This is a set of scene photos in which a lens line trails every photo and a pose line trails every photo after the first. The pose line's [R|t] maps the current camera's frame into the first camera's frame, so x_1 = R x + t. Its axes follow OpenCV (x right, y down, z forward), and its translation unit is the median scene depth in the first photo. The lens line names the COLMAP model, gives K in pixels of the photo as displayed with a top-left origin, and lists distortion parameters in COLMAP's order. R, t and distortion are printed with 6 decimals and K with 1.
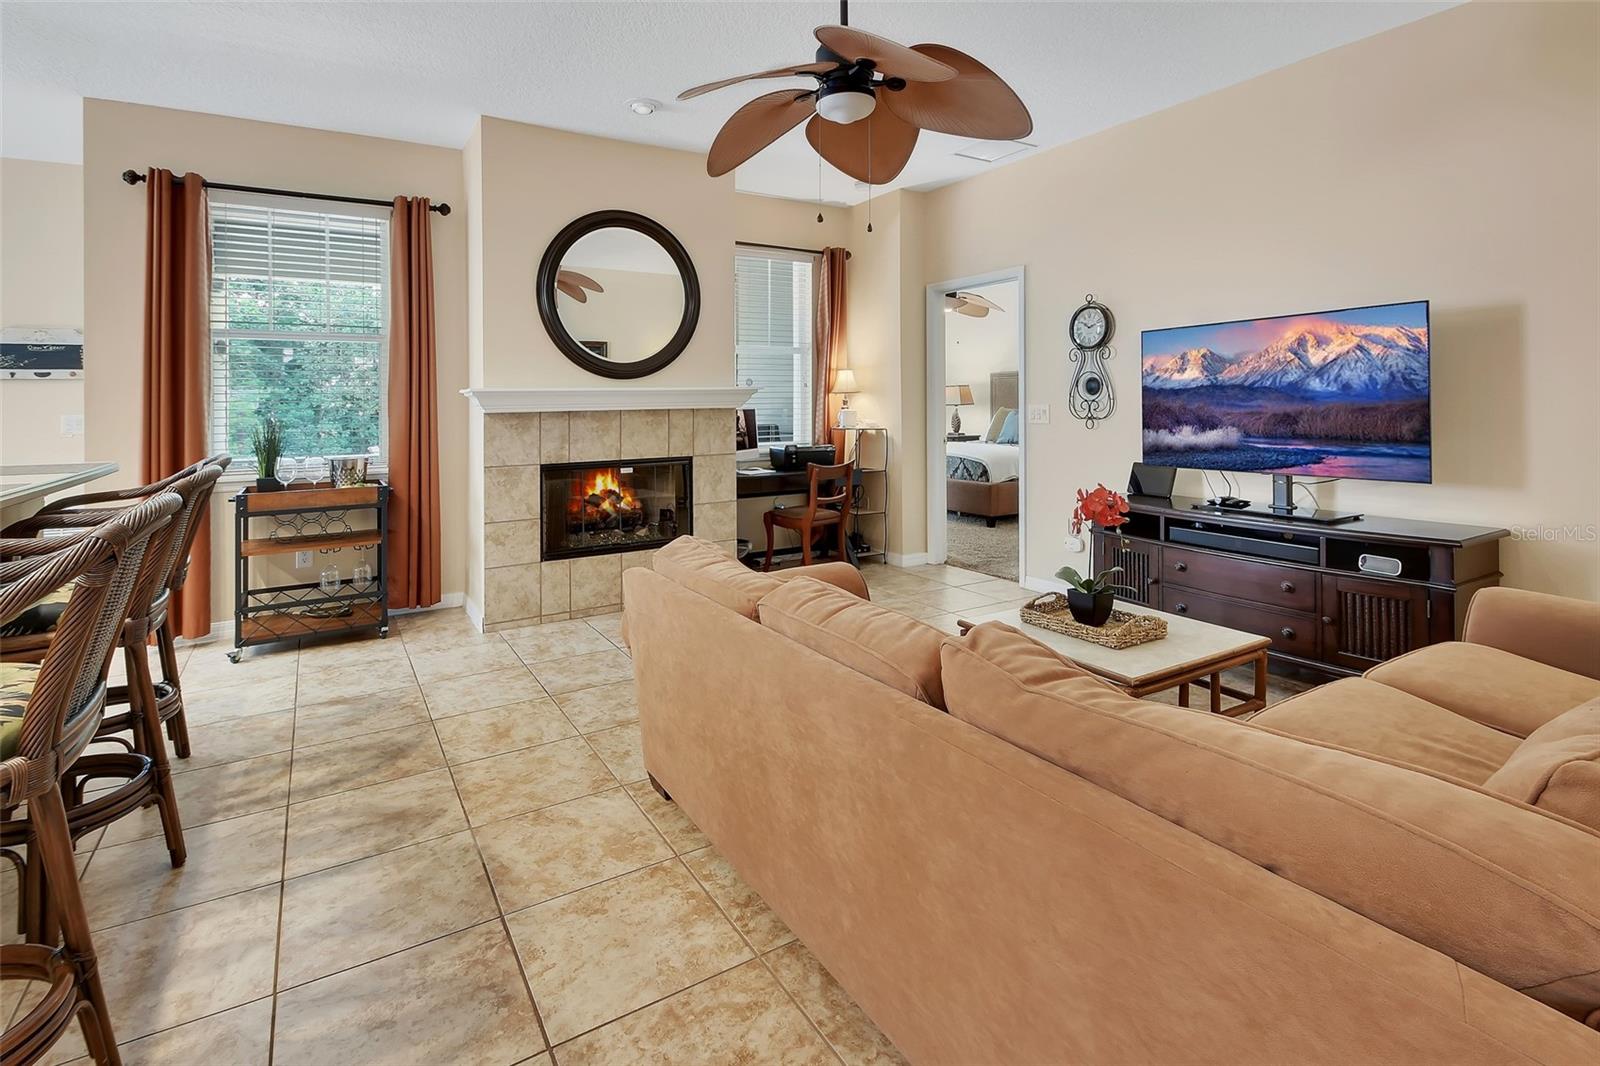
lens RADIAL K [[774.0, 0, 784.9], [0, 774.0, 413.9], [0, 0, 1]] dist [0.020908, -0.009246]
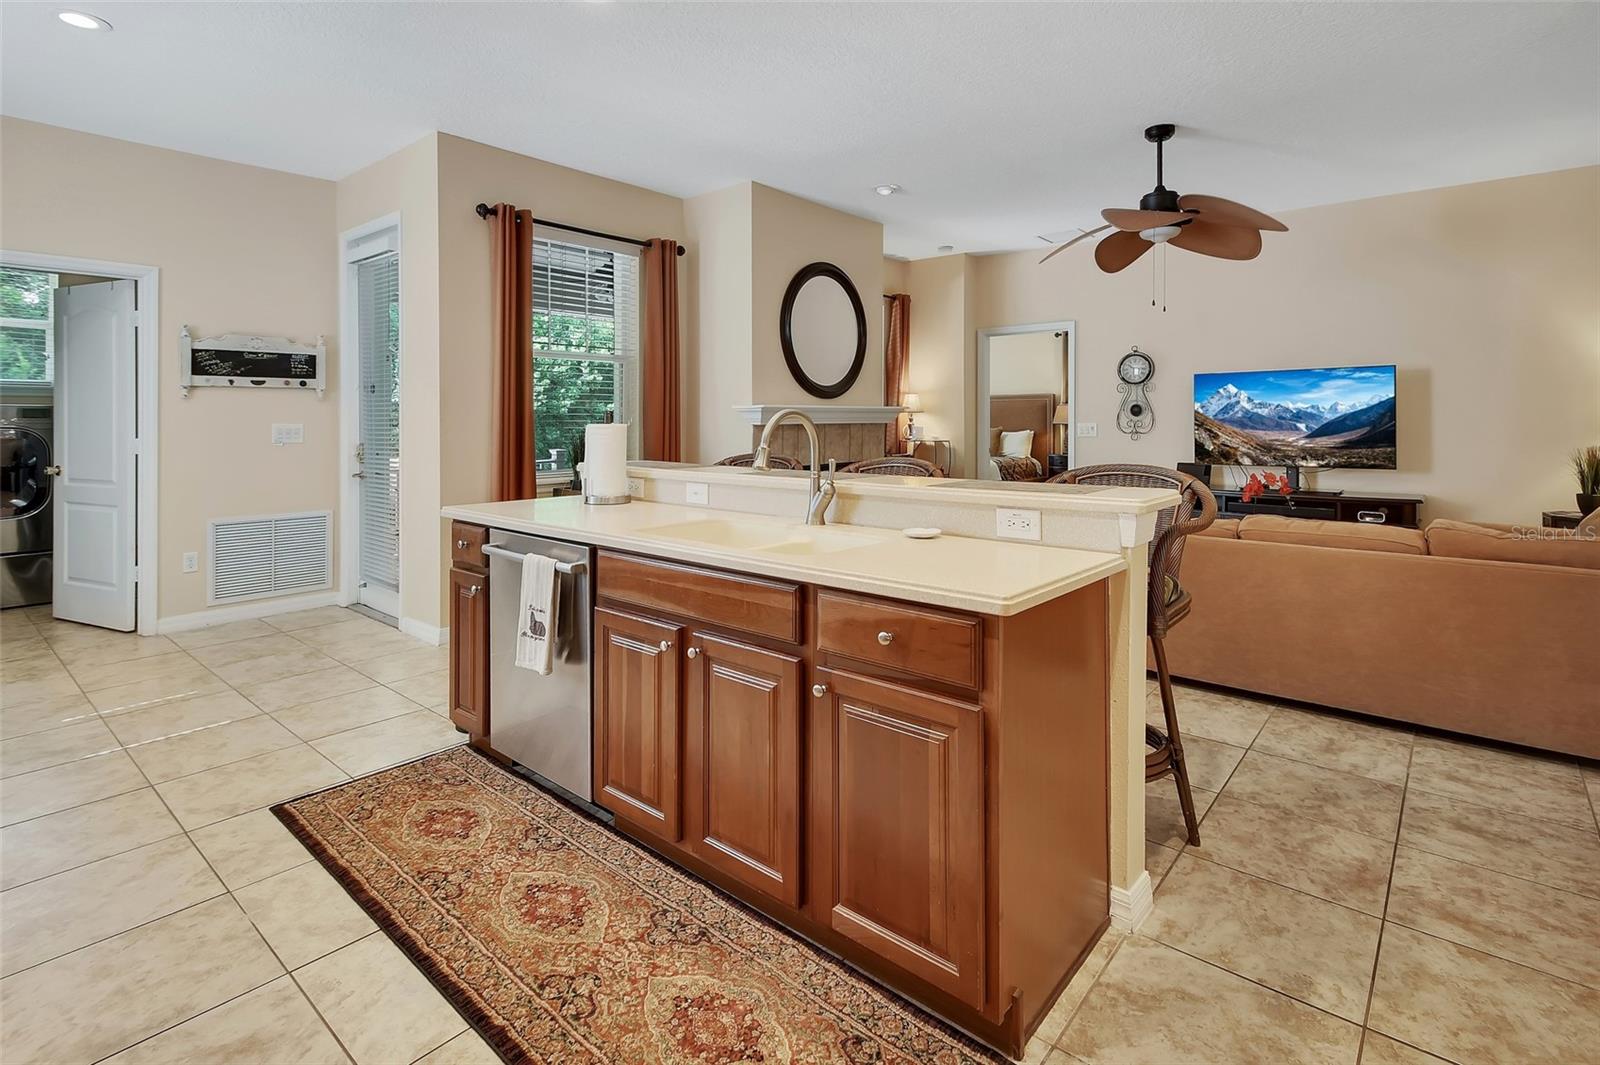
lens RADIAL K [[774.0, 0, 780.9], [0, 774.0, 441.5], [0, 0, 1]] dist [0.020908, -0.009246]
pose [[0.952663, 0.002938, 0.304013, -0.640050], [-0.007277, 0.999887, 0.013137, 0.007042], [-0.303940, -0.014728, 0.952577, -0.154965]]
